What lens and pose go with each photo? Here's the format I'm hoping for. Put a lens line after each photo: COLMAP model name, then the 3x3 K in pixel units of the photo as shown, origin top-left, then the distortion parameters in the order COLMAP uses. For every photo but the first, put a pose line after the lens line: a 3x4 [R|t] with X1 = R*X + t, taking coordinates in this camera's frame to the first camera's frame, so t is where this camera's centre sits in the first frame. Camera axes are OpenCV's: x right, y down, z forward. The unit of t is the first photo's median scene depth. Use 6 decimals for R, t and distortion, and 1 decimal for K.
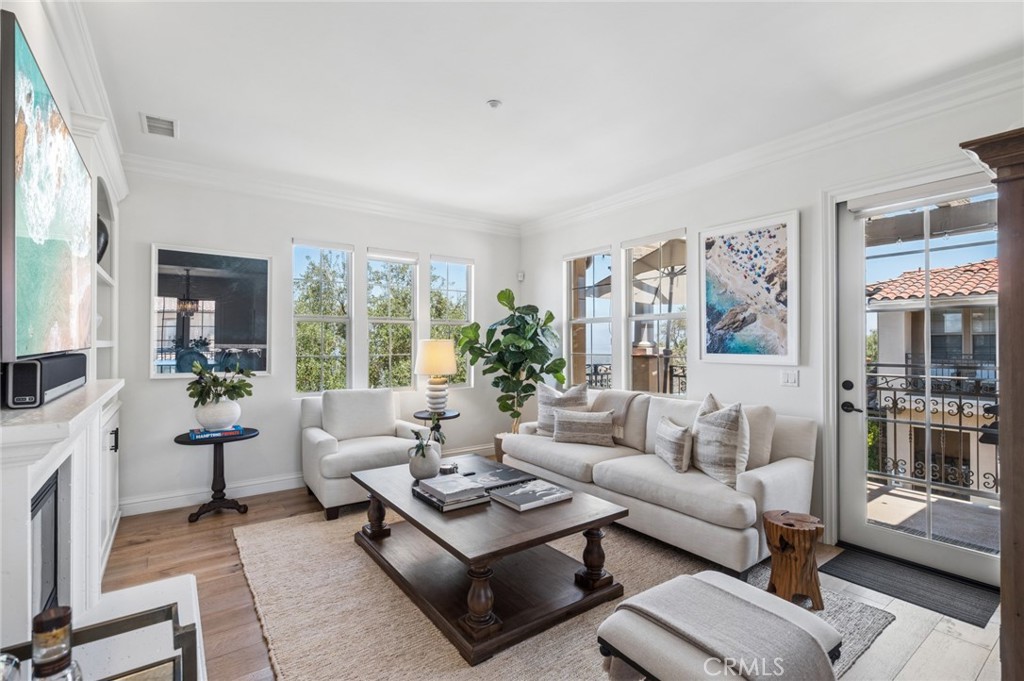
lens RADIAL K [[474.6, 0, 512.0], [0, 474.6, 340.5], [0, 0, 1]] dist [0.000886, 0.000391]
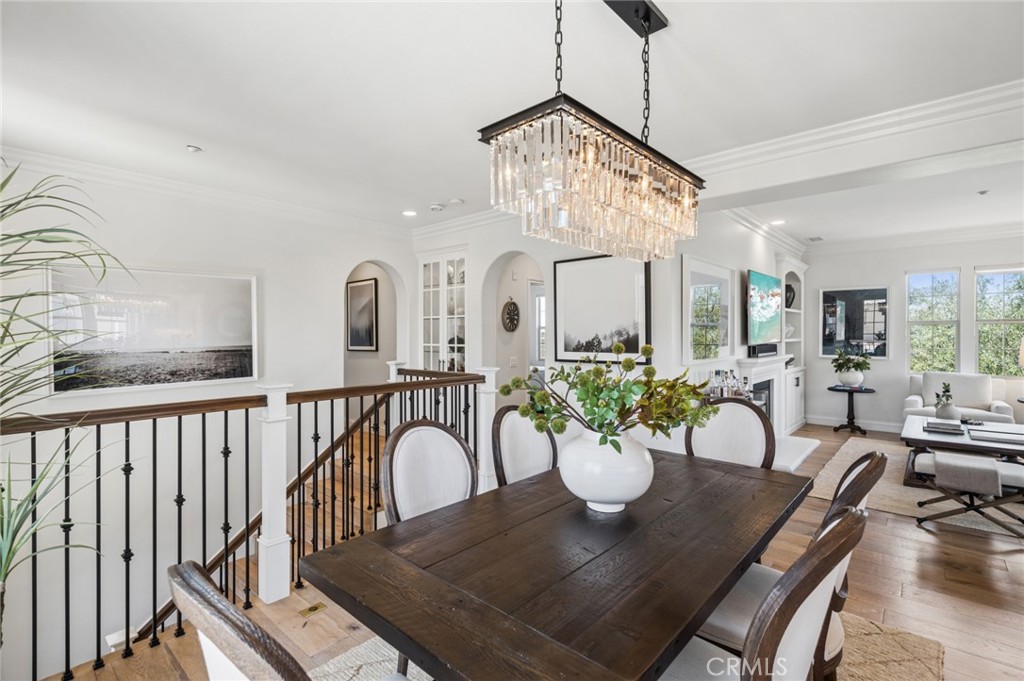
lens RADIAL K [[474.6, 0, 512.0], [0, 474.6, 340.5], [0, 0, 1]] dist [0.000886, 0.000391]
pose [[0.222854, 0.009422, -0.974806, 0.912425], [0.007170, 0.999910, 0.011304, -0.021715], [0.974825, -0.009508, 0.222767, -0.712473]]
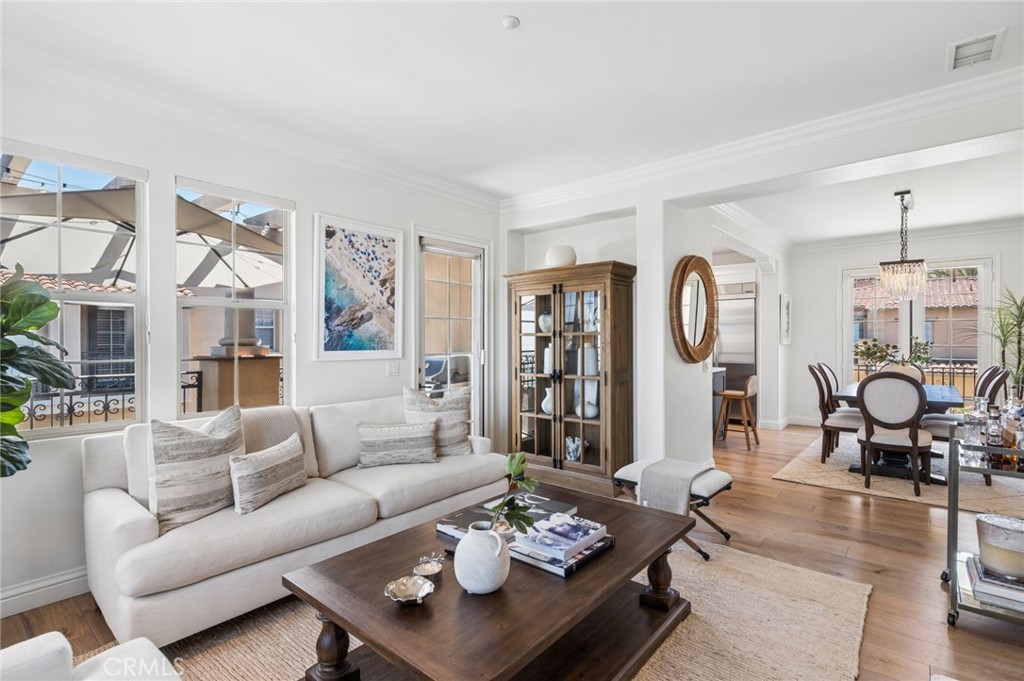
lens RADIAL K [[489.0, 0, 517.6], [0, 489.0, 336.5], [0, 0, 1]] dist [0.026851, -0.000197]
pose [[-0.253745, 0.005302, 0.967257, -0.626842], [-0.002003, 0.999980, -0.006006, 0.003749], [-0.967269, -0.003461, -0.253730, 0.927806]]
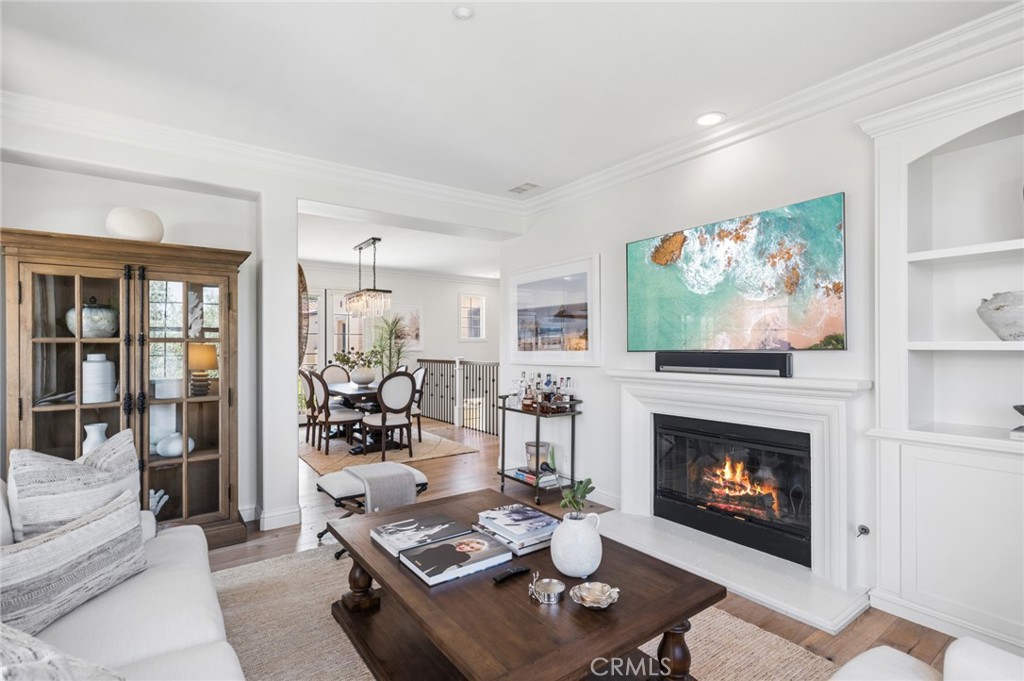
lens RADIAL K [[489.0, 0, 517.6], [0, 489.0, 336.5], [0, 0, 1]] dist [0.026851, -0.000197]
pose [[-0.999907, 0.005078, -0.012660, -0.085607], [0.005400, 0.999660, -0.025504, 0.008696], [0.012526, -0.025570, -0.999595, 1.363281]]
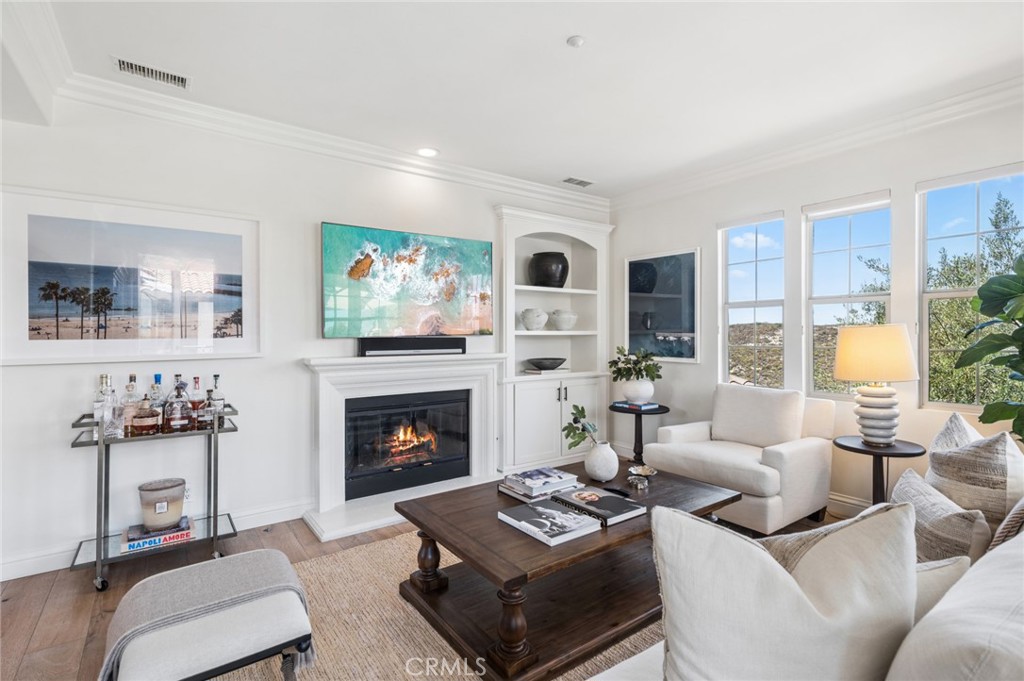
lens RADIAL K [[476.6, 0, 509.6], [0, 476.6, 334.9], [0, 0, 1]] dist [0.000034, 0.000119]
pose [[0.003810, 0.003400, -0.999987, 0.618139], [0.004109, 0.999986, 0.003416, 0.007685], [0.999984, -0.004121, 0.003796, 0.687594]]
